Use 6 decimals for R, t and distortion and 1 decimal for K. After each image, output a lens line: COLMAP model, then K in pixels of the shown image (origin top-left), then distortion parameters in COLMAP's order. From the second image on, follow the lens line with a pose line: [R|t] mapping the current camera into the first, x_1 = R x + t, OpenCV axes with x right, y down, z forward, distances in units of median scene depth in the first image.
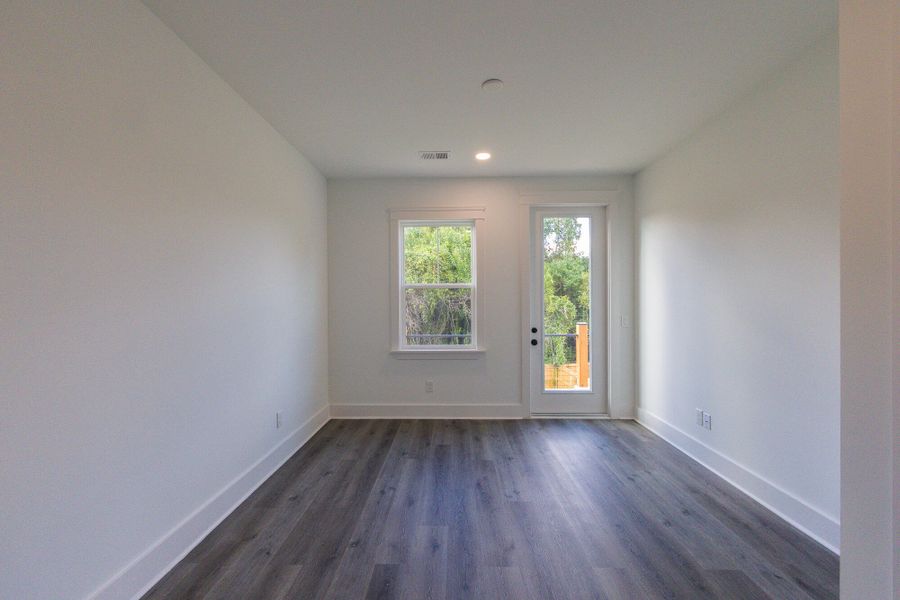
lens RADIAL K [[401.5, 0, 450.0], [0, 401.5, 300.0], [0, 0, 1]] dist [0.001179, 0.000109]
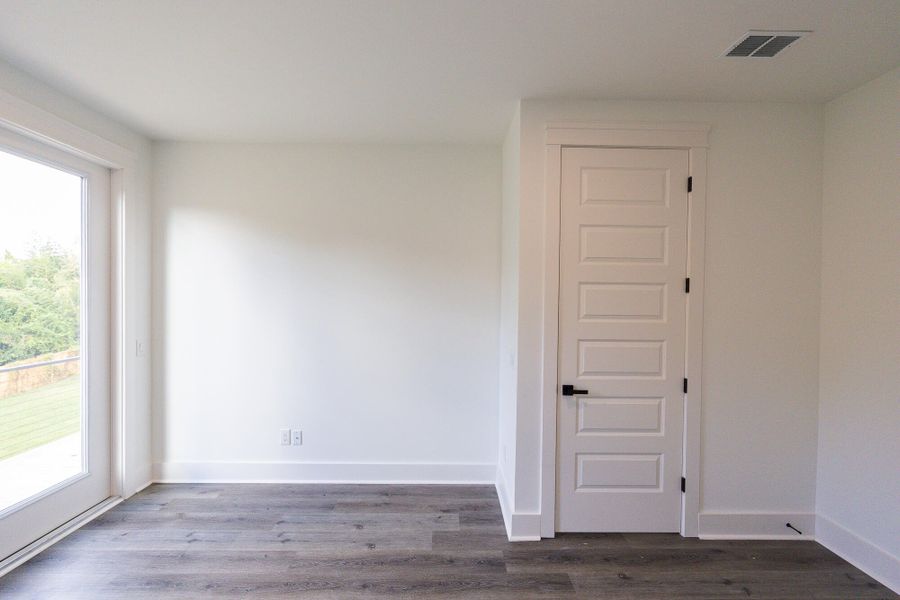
lens RADIAL K [[362.1, 0, 450.0], [0, 362.1, 300.0], [0, 0, 1]] dist [0.001478, 0.000124]
pose [[-0.076379, 0.000180, 0.997079, -0.325929], [-0.022685, 0.999741, -0.001918, -0.057067], [-0.996821, -0.022765, -0.076355, 0.745415]]
